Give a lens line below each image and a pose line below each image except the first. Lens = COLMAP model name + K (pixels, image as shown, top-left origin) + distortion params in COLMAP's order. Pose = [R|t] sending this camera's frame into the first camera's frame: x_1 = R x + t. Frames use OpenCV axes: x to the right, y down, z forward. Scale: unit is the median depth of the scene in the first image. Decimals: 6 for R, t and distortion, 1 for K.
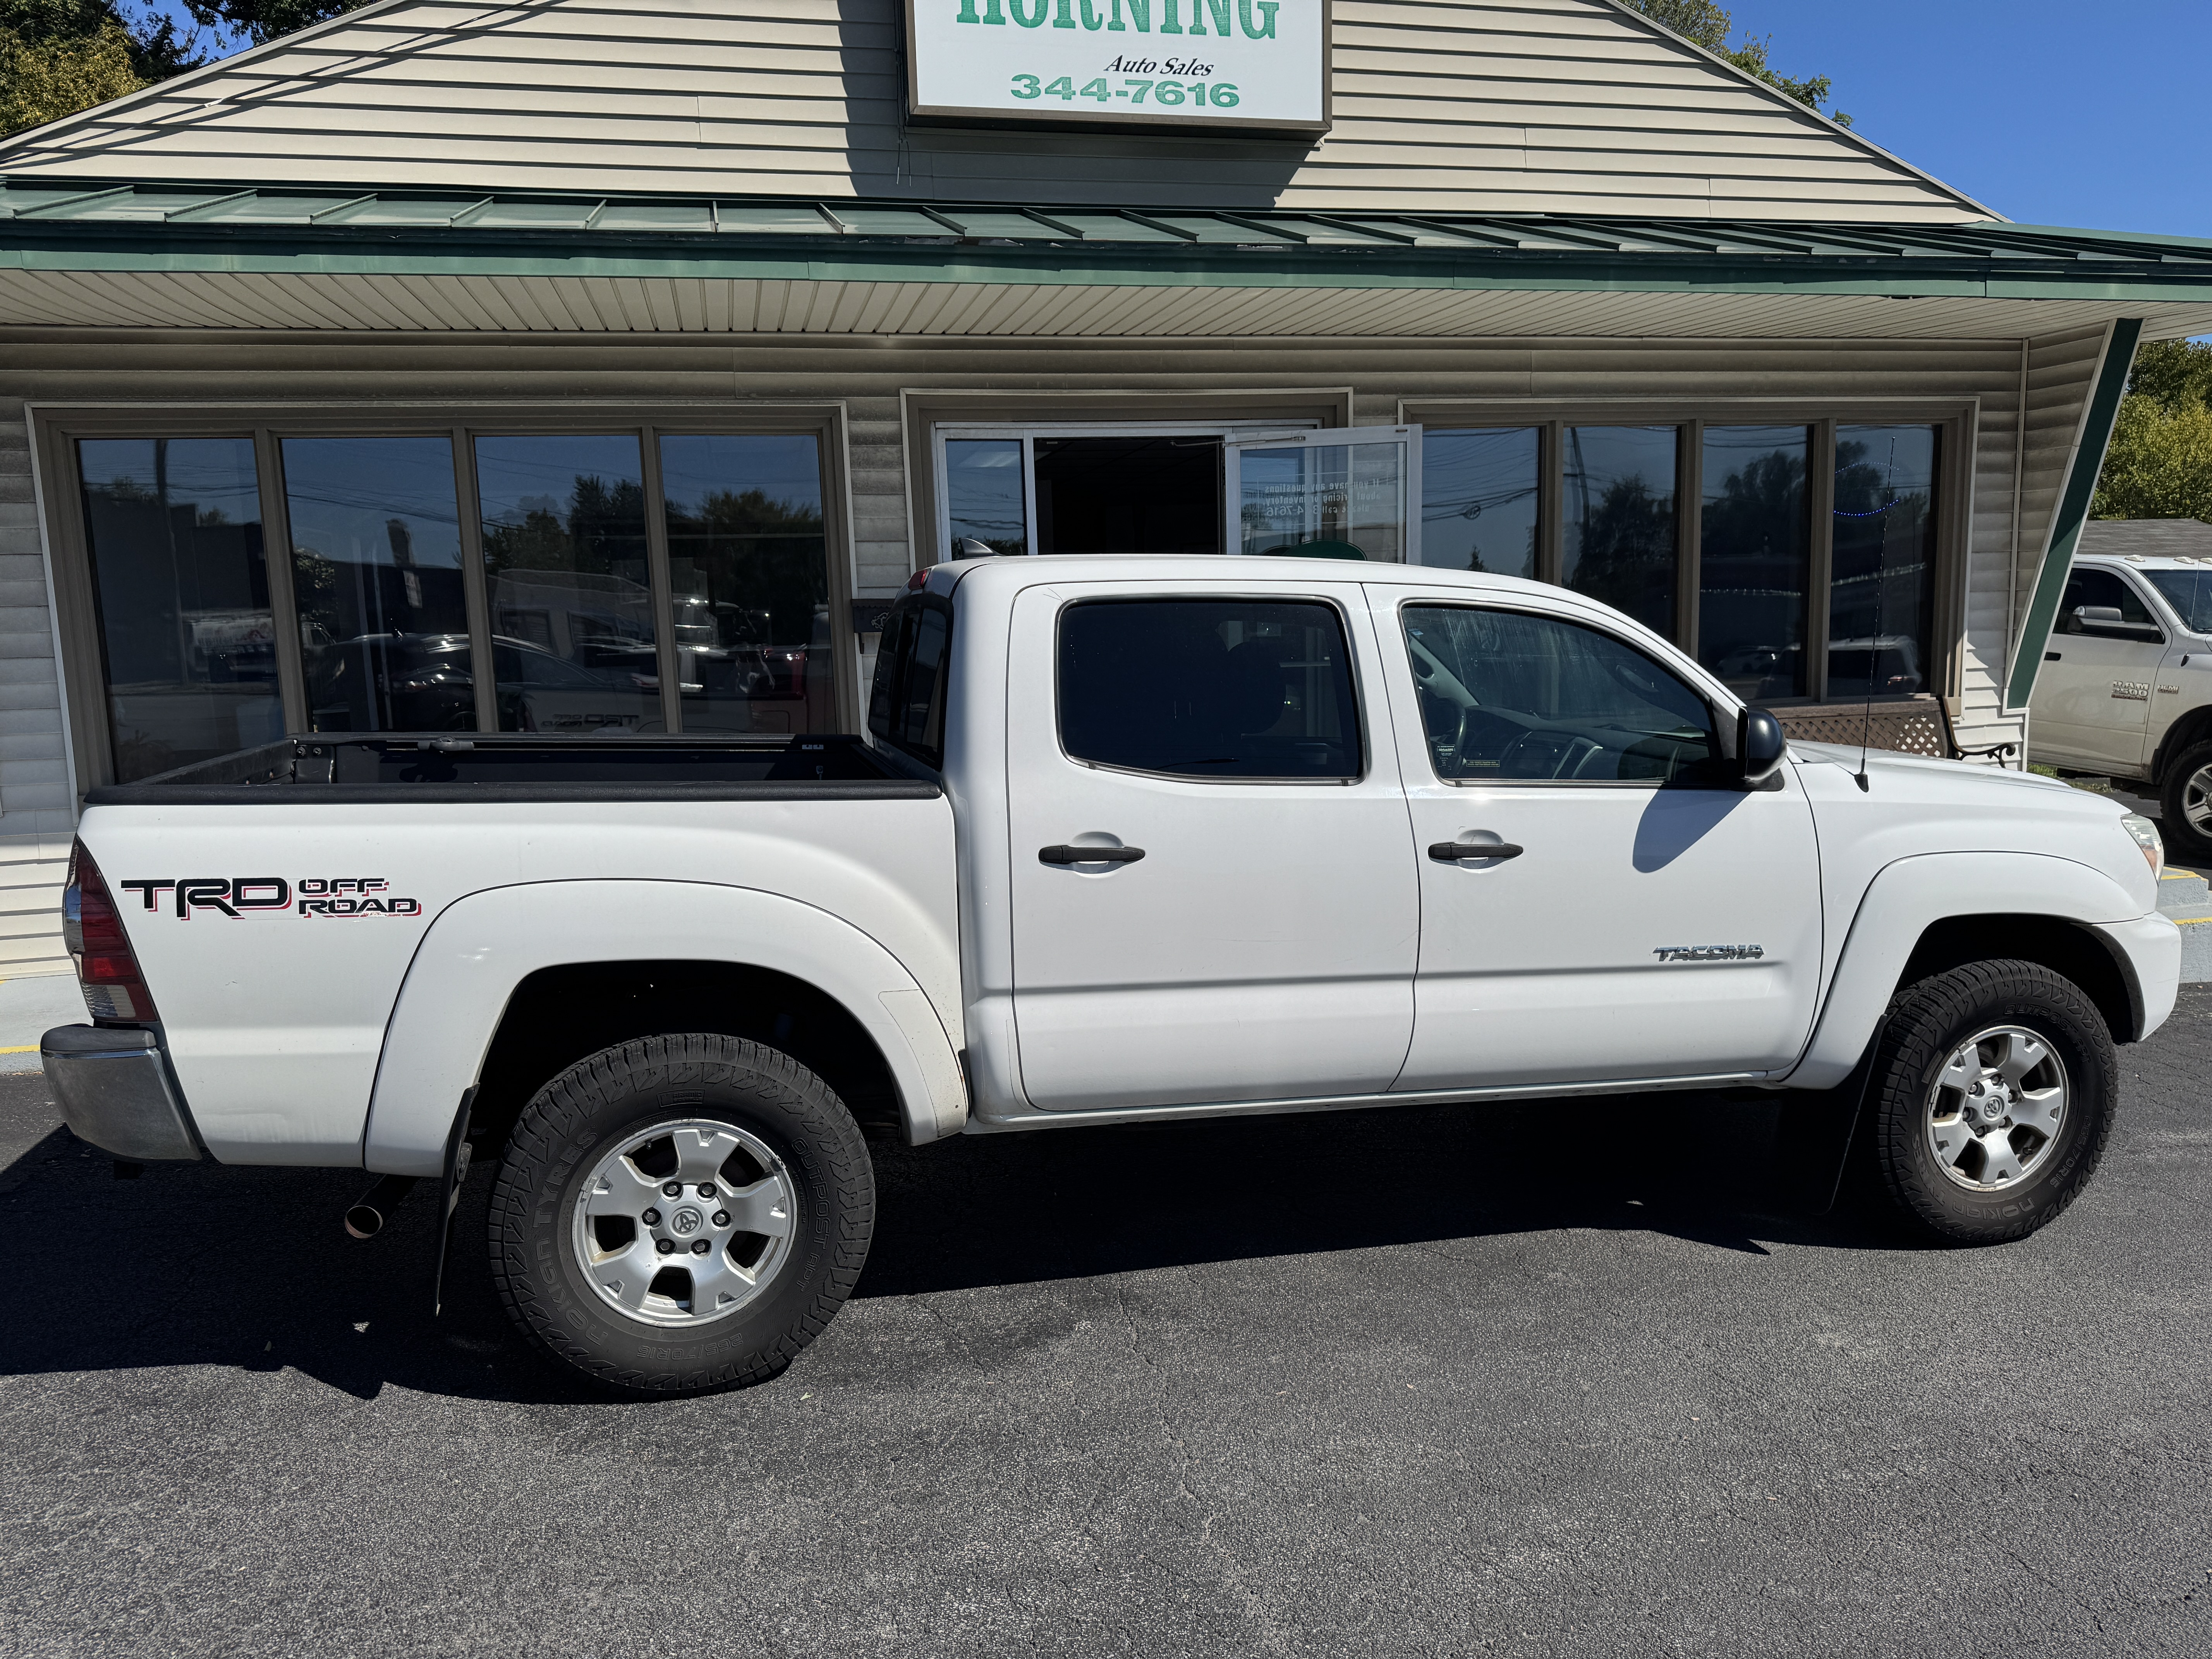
lens RADIAL K [[1555.9, 0, 1103.7], [0, 1555.9, 837.9], [0, 0, 1]] dist [0.037911, -0.037538]
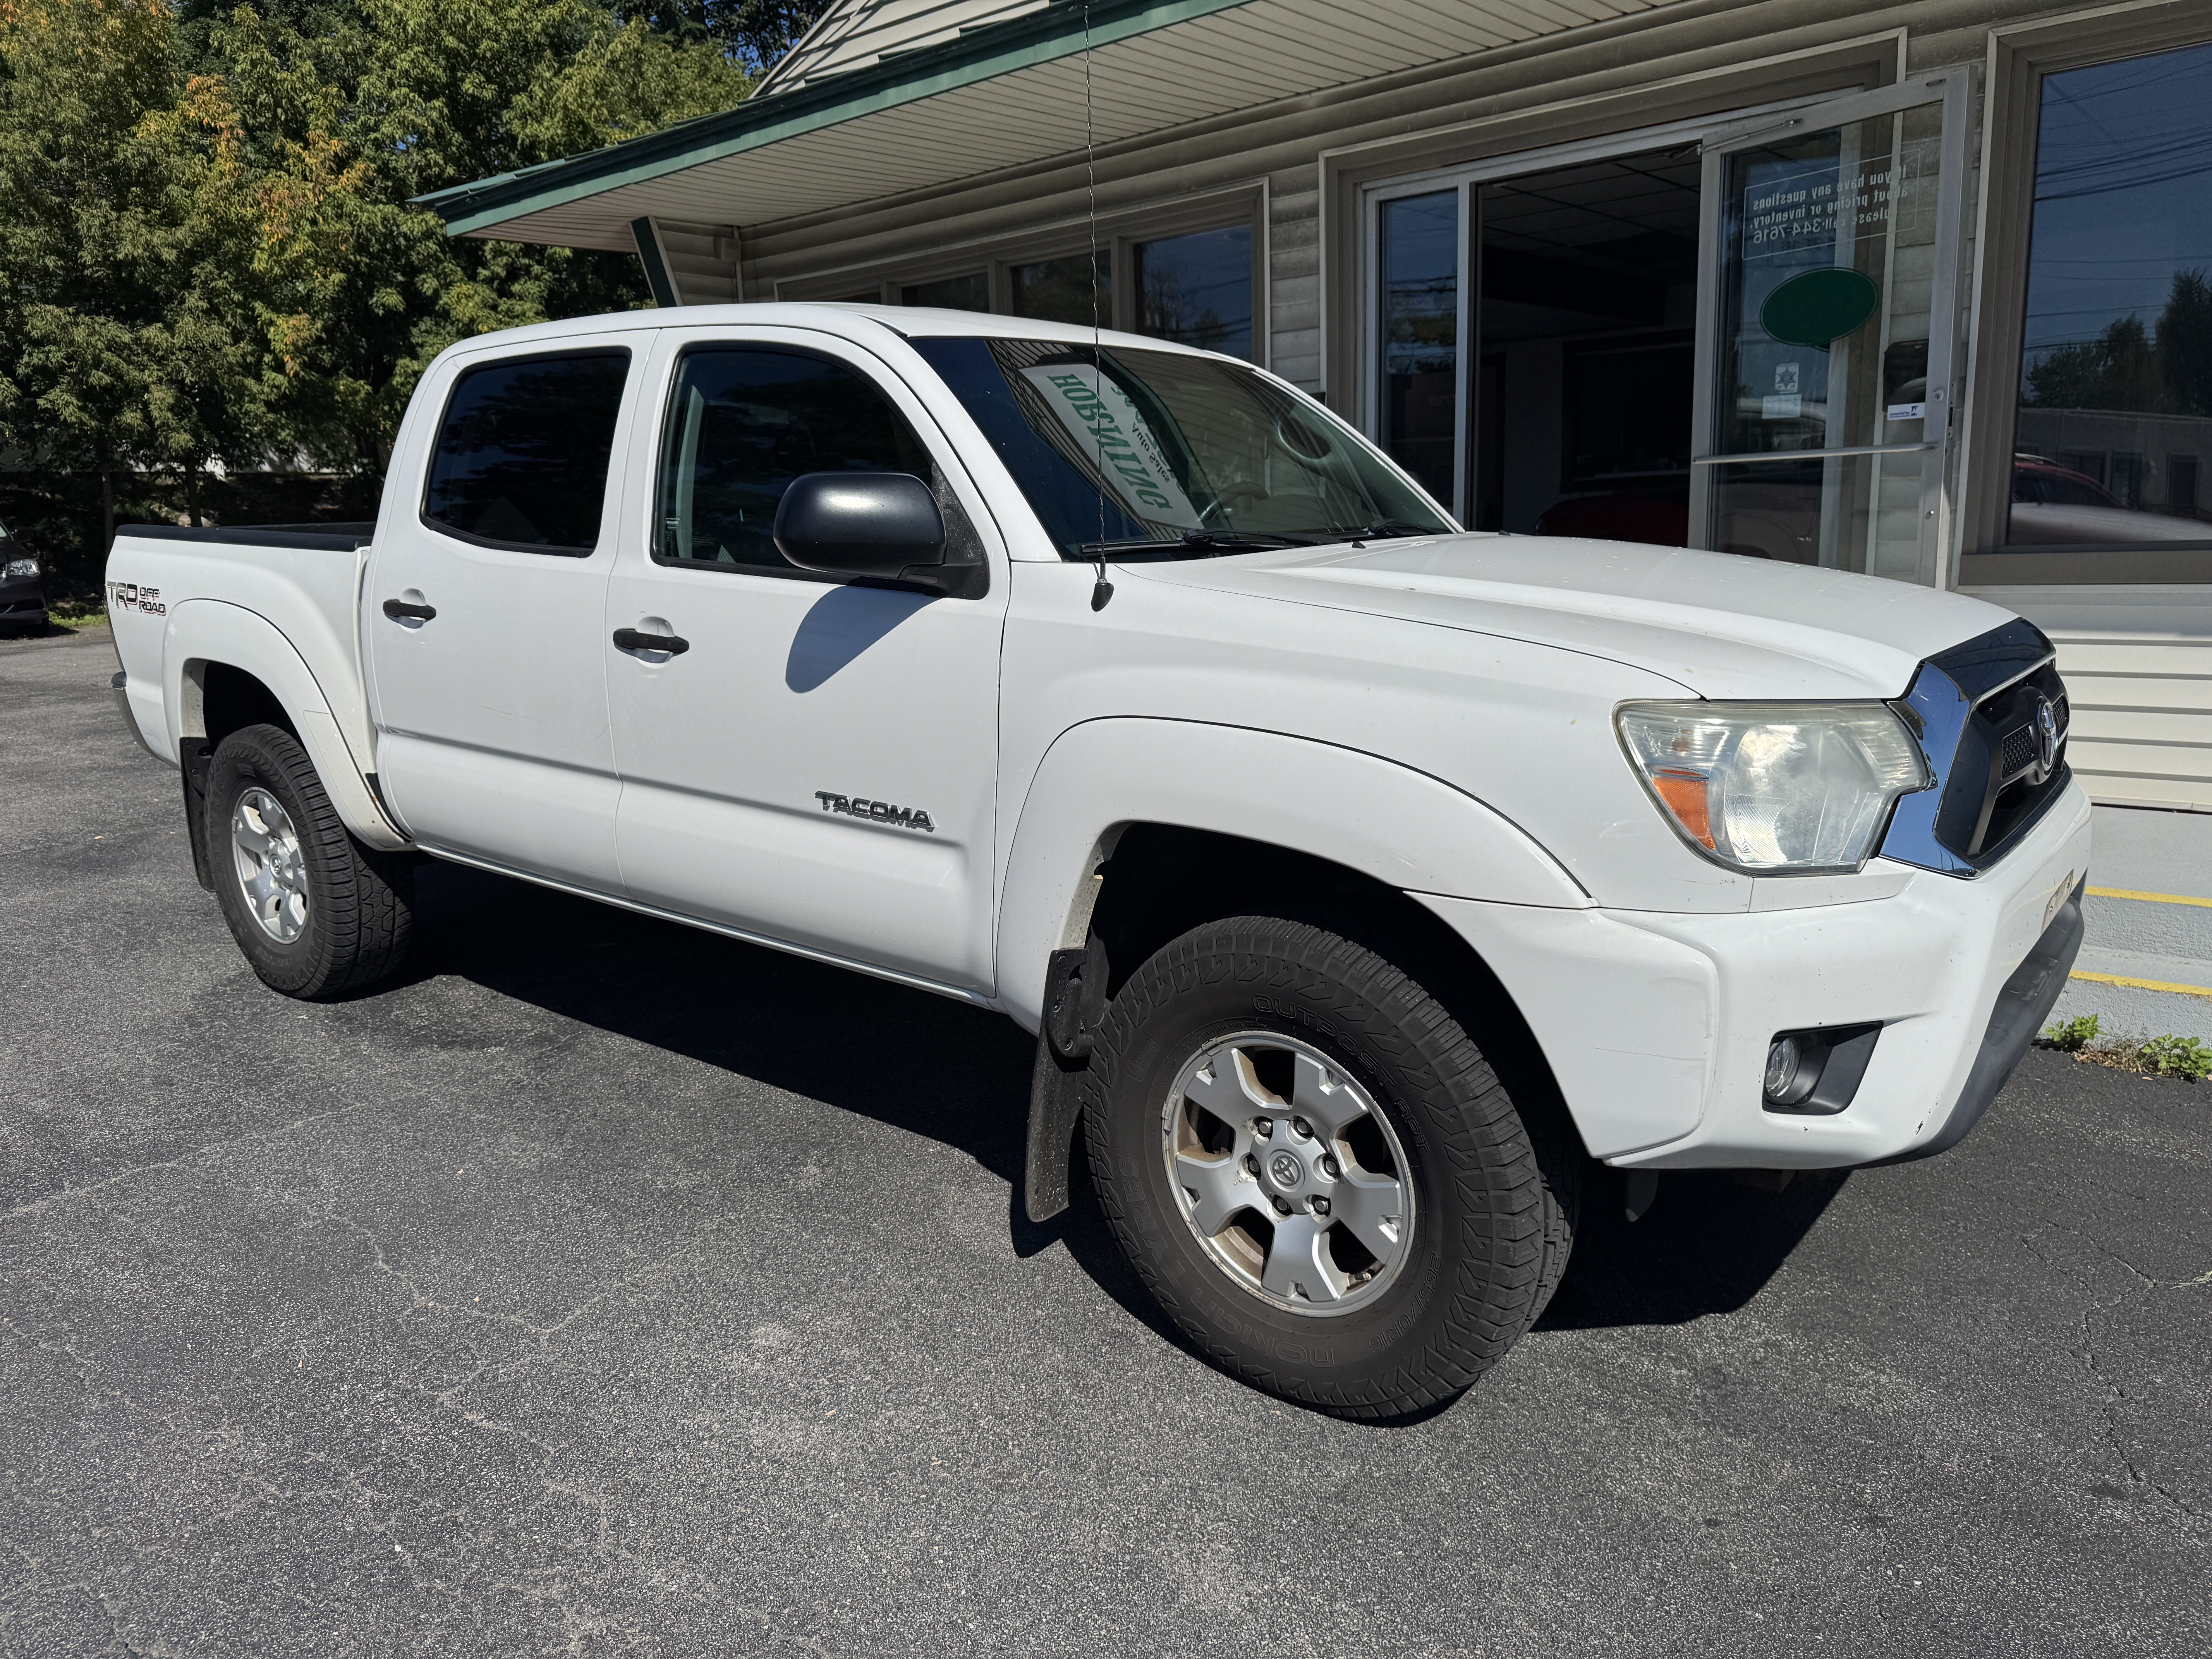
lens RADIAL K [[1572.7, 0, 1102.4], [0, 1572.7, 819.8], [0, 0, 1]] dist [0.027520, -0.050192]
pose [[0.602413, 0.158220, -0.782346, 0.992372], [-0.090788, 0.987378, 0.129778, -0.027175], [0.793004, -0.007152, 0.609174, 0.607400]]
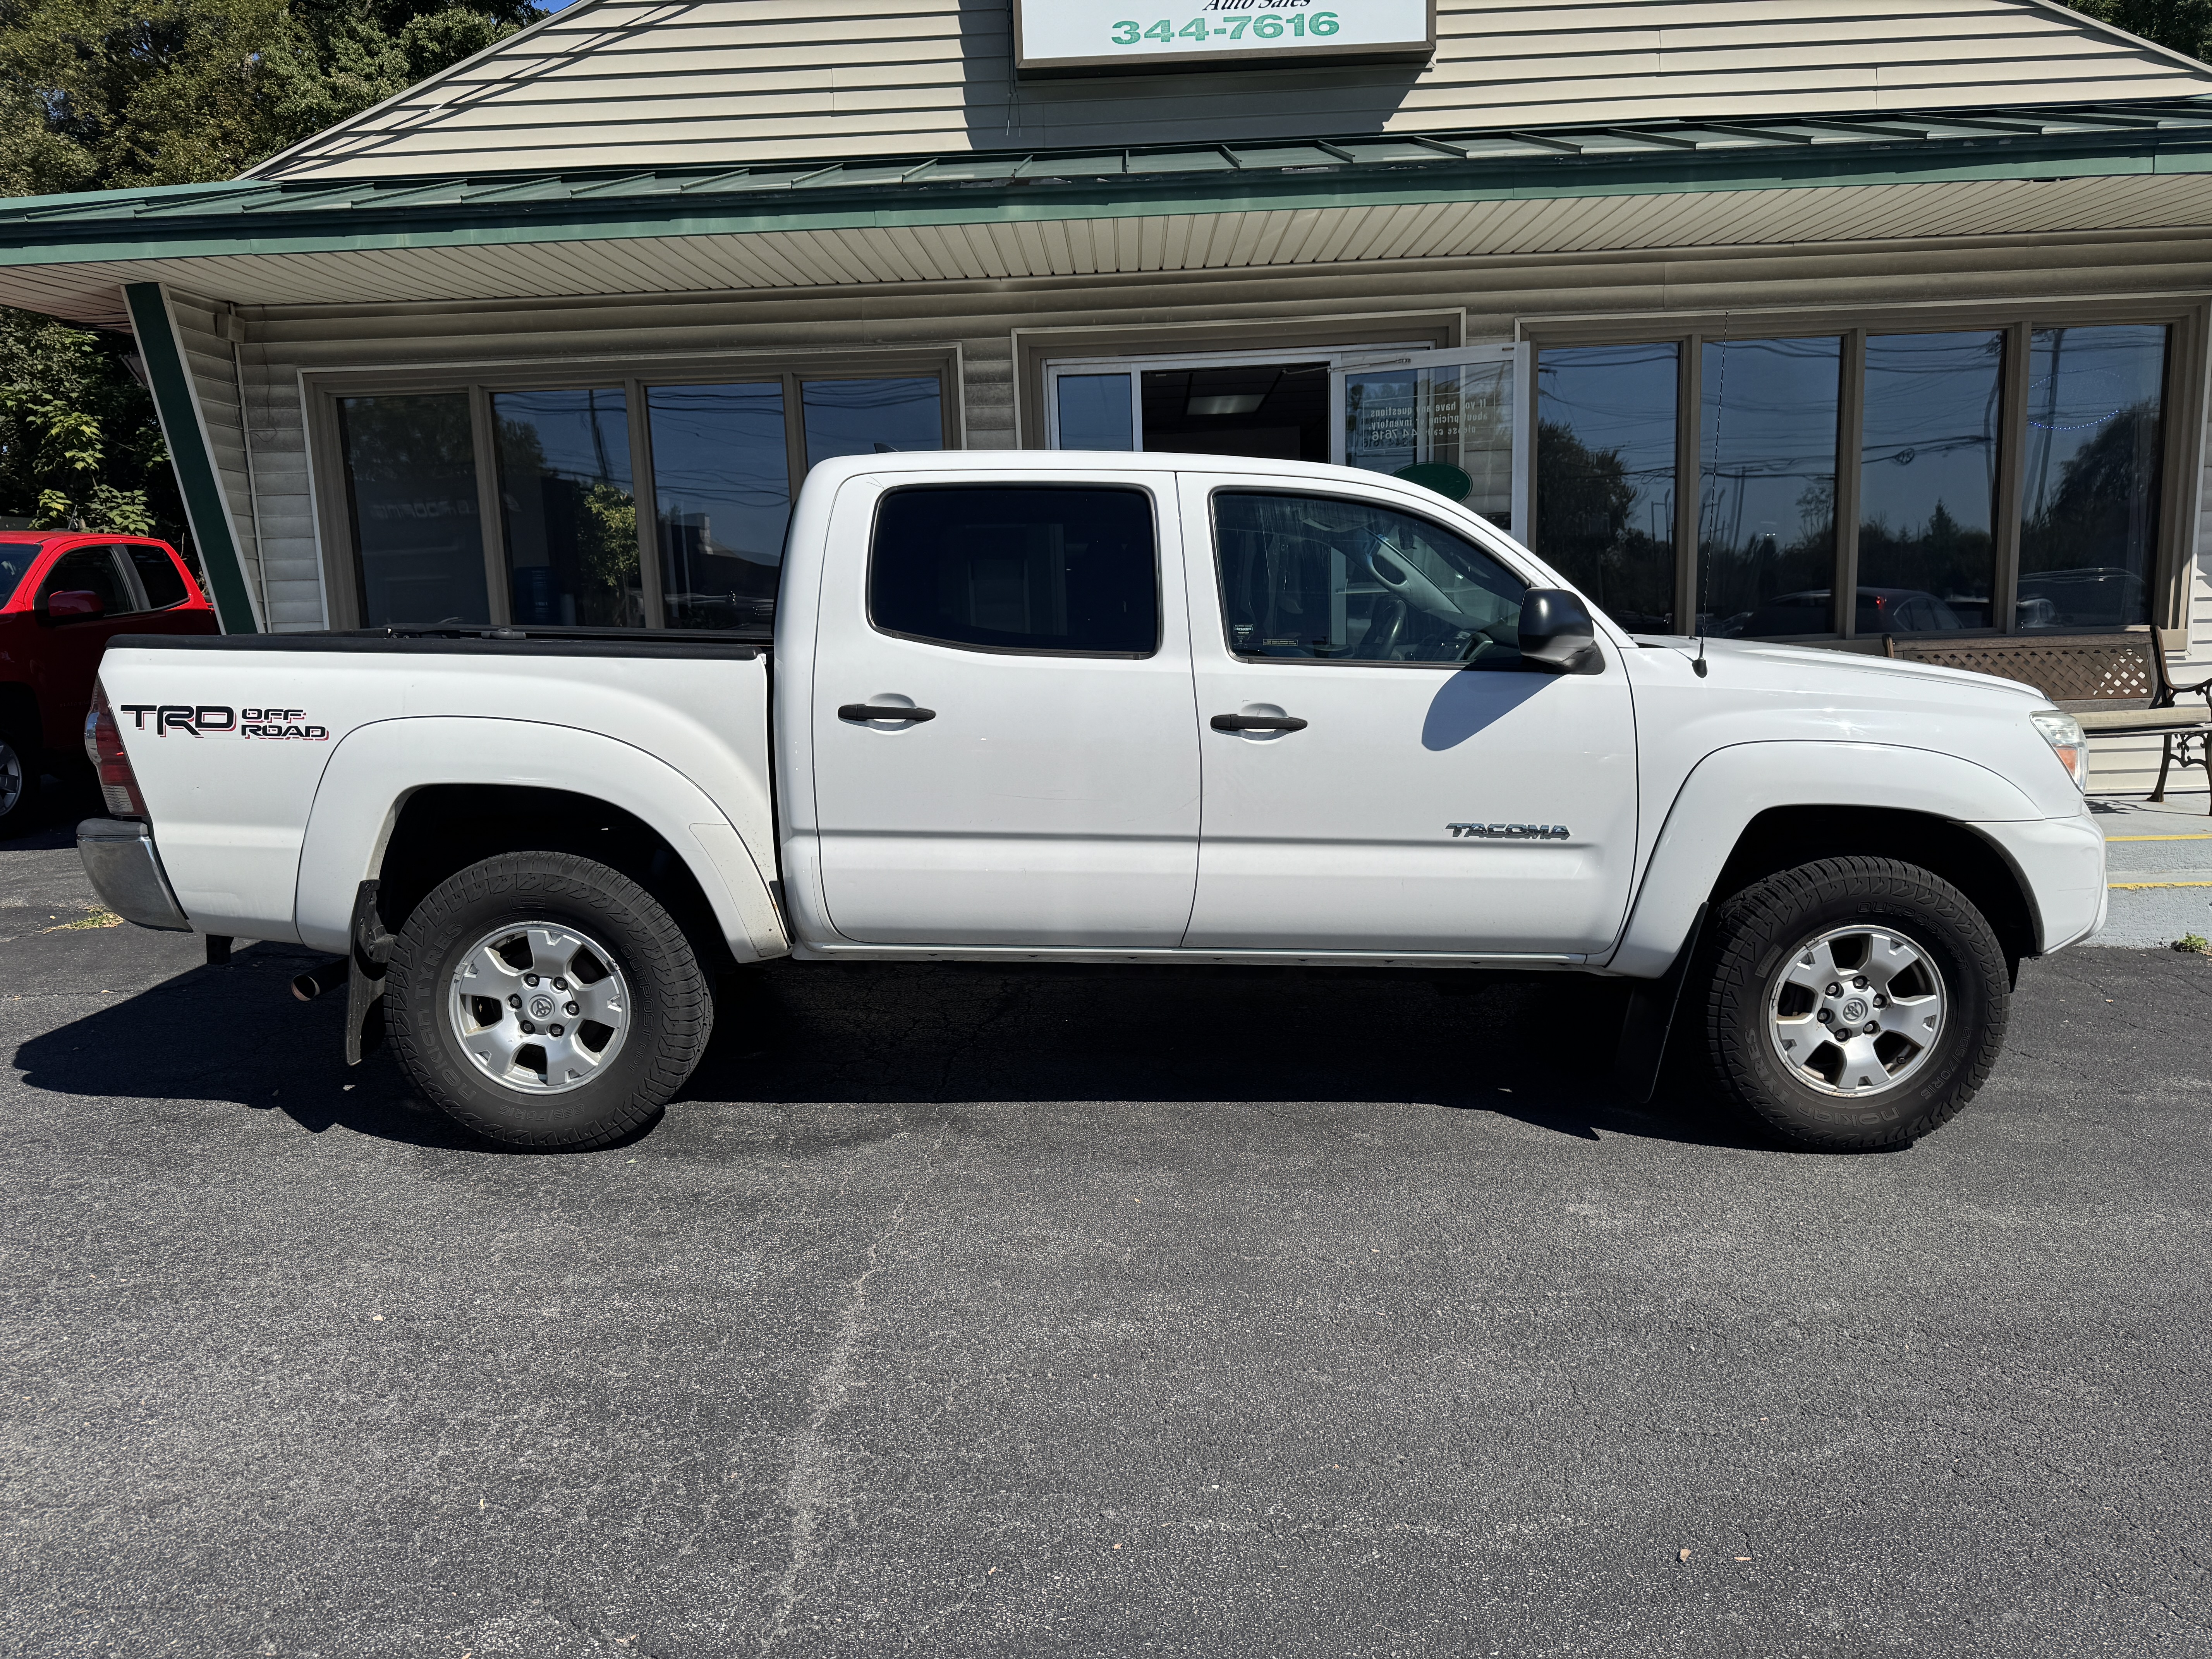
lens RADIAL K [[1555.9, 0, 1103.7], [0, 1555.9, 837.9], [0, 0, 1]] dist [0.037911, -0.037538]
pose [[0.968562, 0.036979, -0.246009, 0.363964], [-0.032356, 0.999216, 0.022813, 0.060367], [0.246660, -0.014136, 0.968999, -0.047838]]
